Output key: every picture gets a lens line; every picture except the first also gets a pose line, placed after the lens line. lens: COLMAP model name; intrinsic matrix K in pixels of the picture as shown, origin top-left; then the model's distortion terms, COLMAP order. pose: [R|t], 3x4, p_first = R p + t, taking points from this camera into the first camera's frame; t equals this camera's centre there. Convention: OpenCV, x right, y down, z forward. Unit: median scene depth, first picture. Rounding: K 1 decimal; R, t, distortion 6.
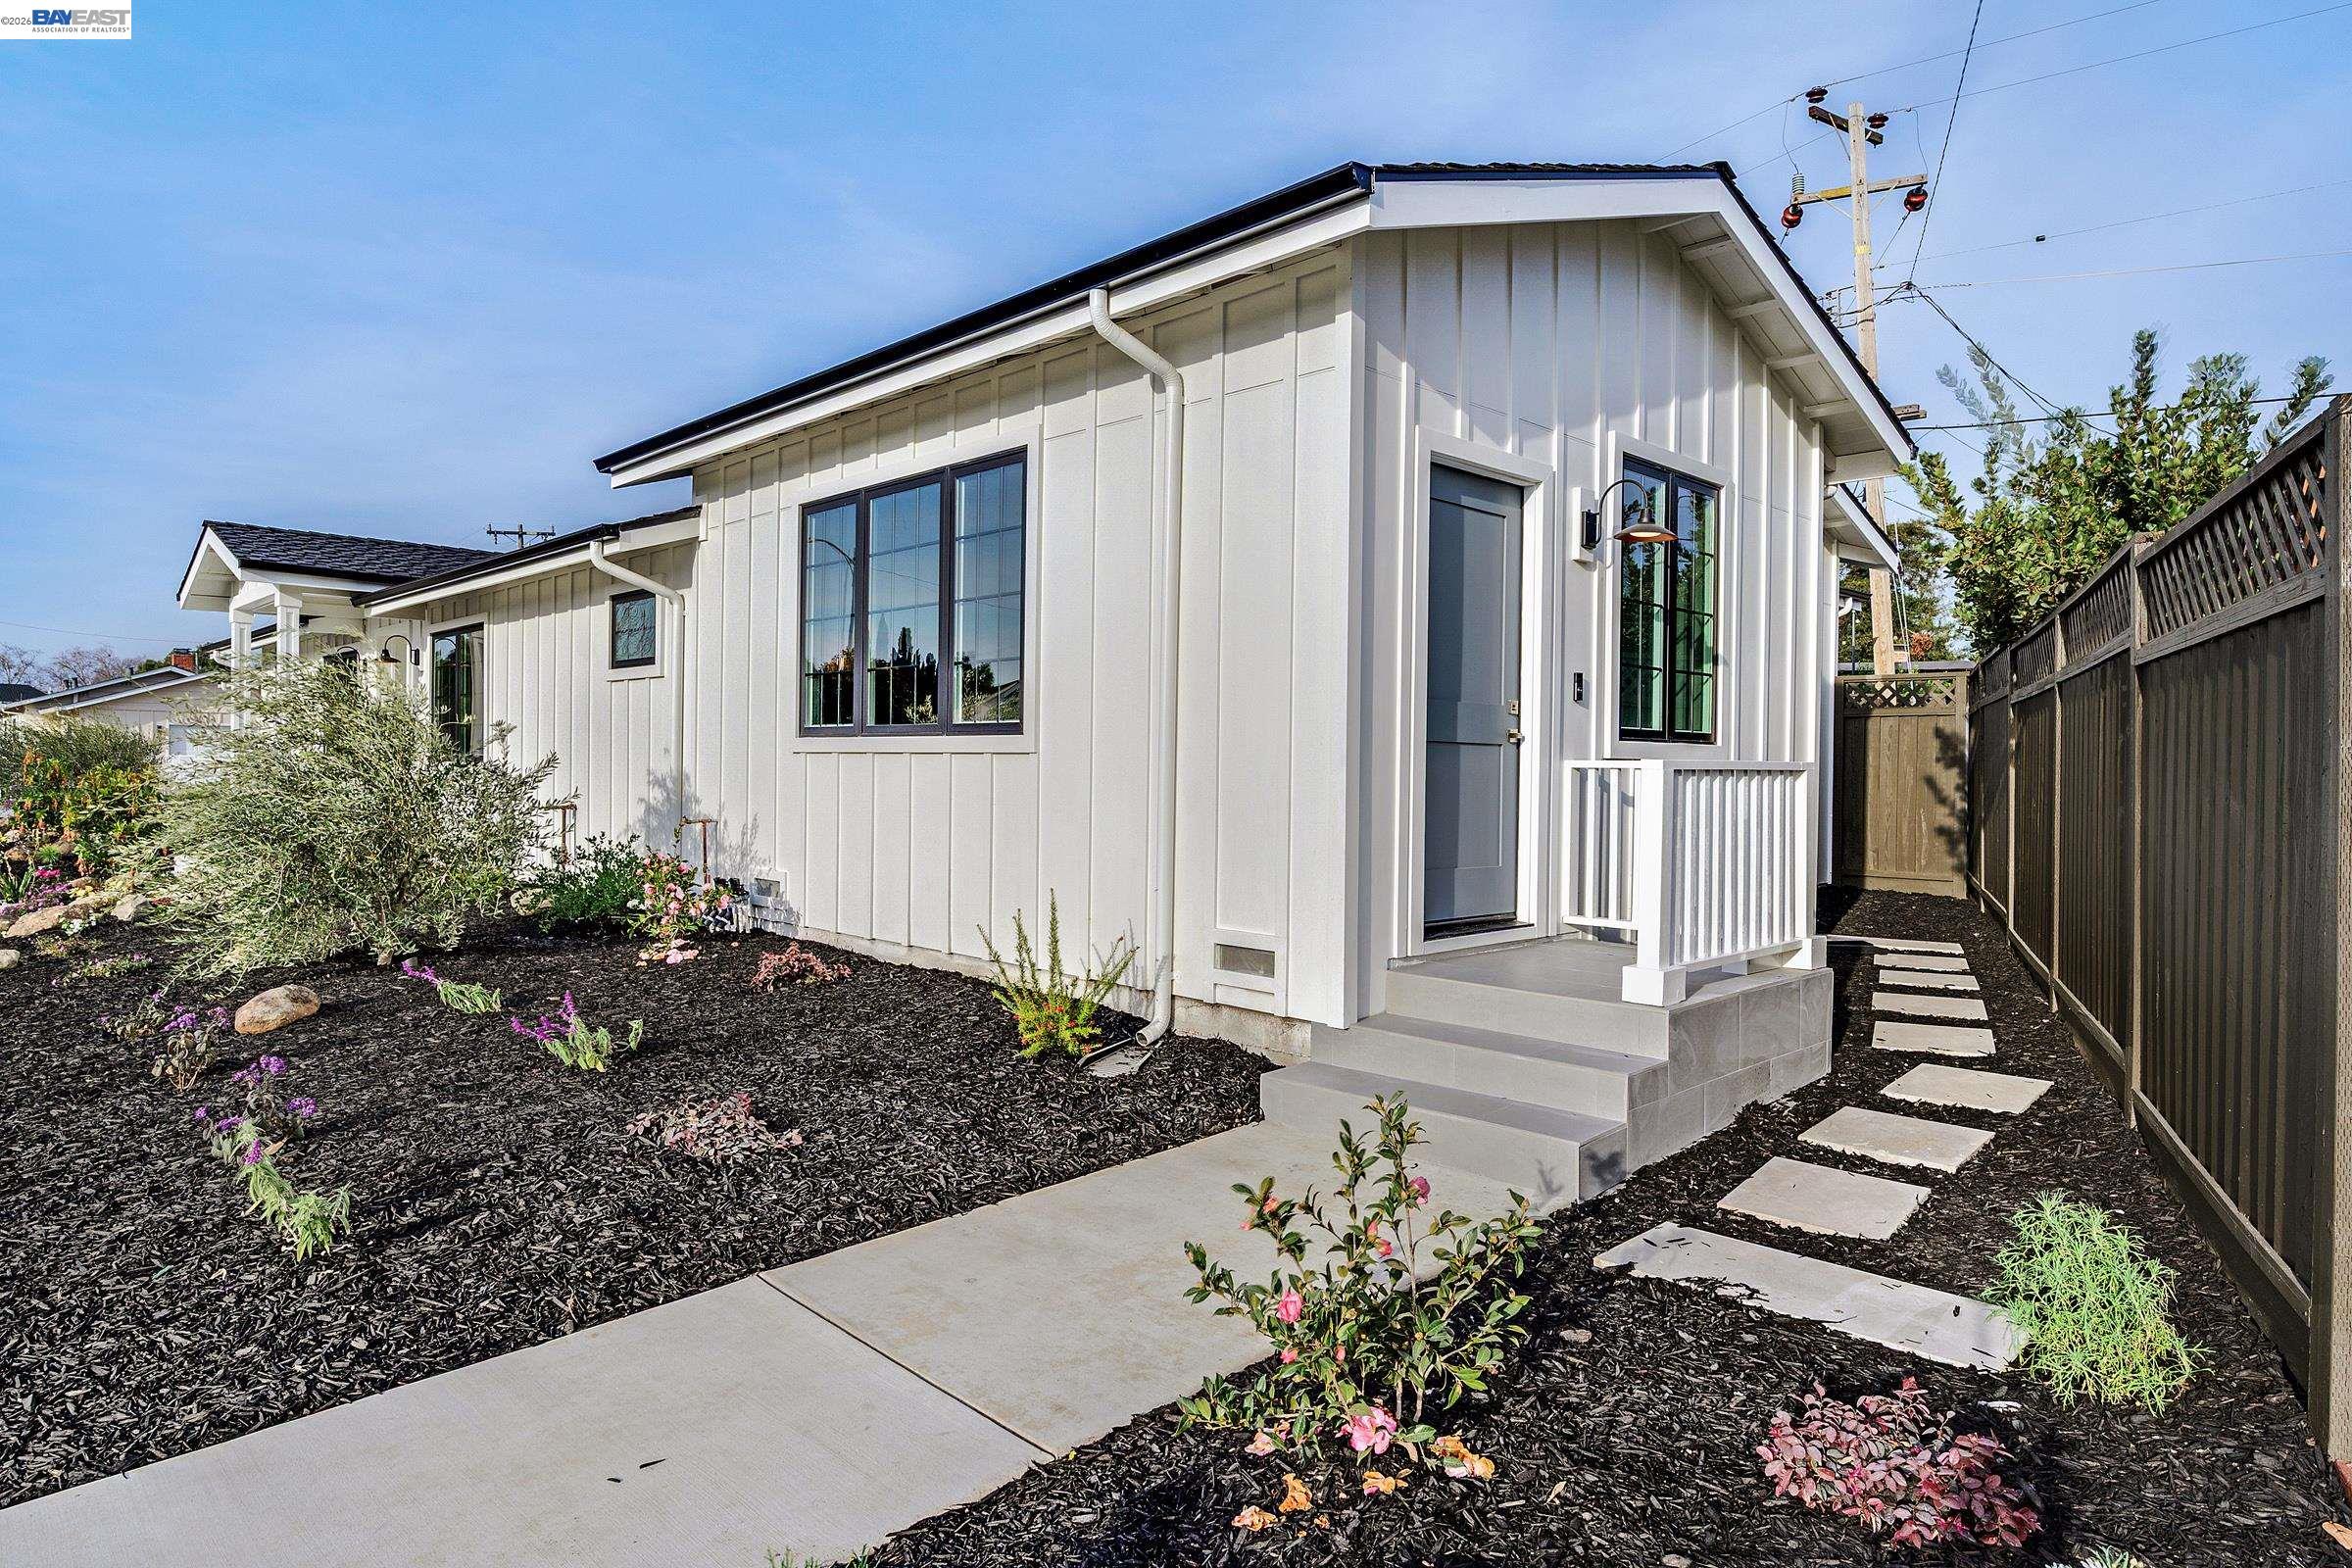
lens RADIAL K [[1343.2, 0, 1162.4], [0, 1343.2, 782.3], [0, 0, 1]] dist [-0.003098, -0.000145]
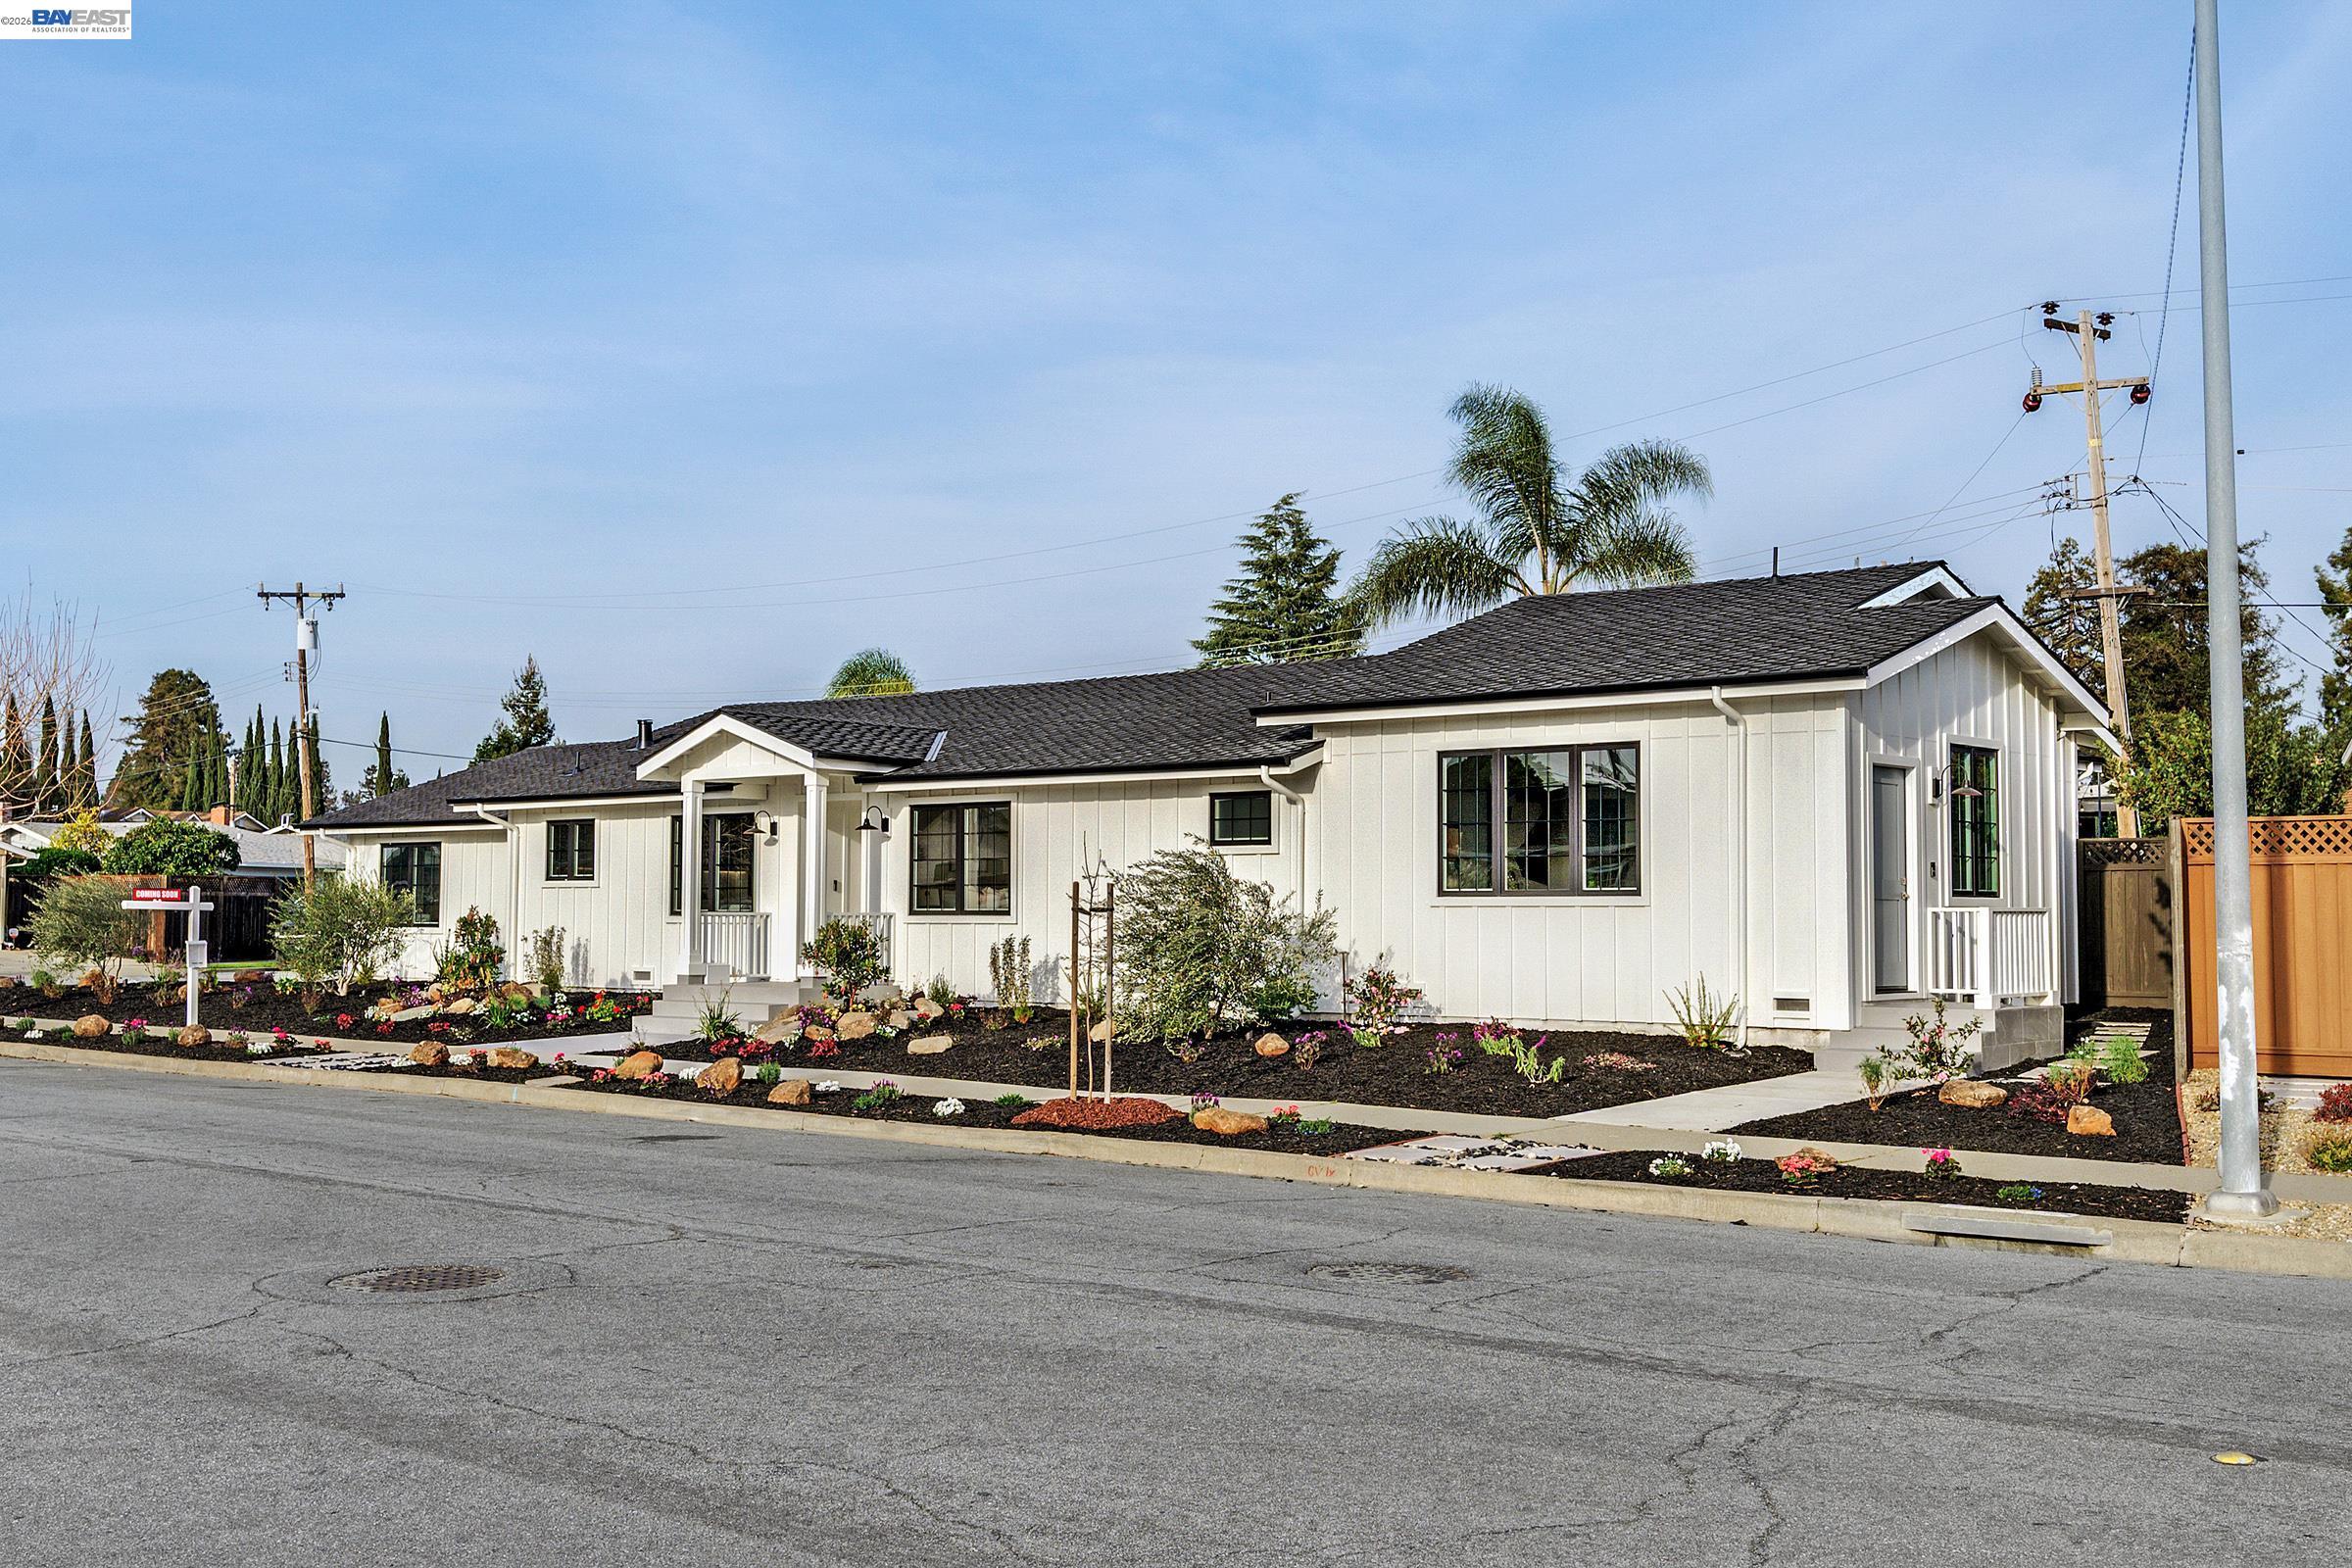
lens RADIAL K [[2478.8, 0, 1182.1], [0, 2478.8, 776.4], [0, 0, 1]] dist [0.009348, 0.000000]
pose [[0.995186, -0.002581, 0.097974, -1.098298], [0.009524, 0.997469, -0.070459, 0.036096], [-0.097544, 0.071053, 0.992692, -2.409007]]
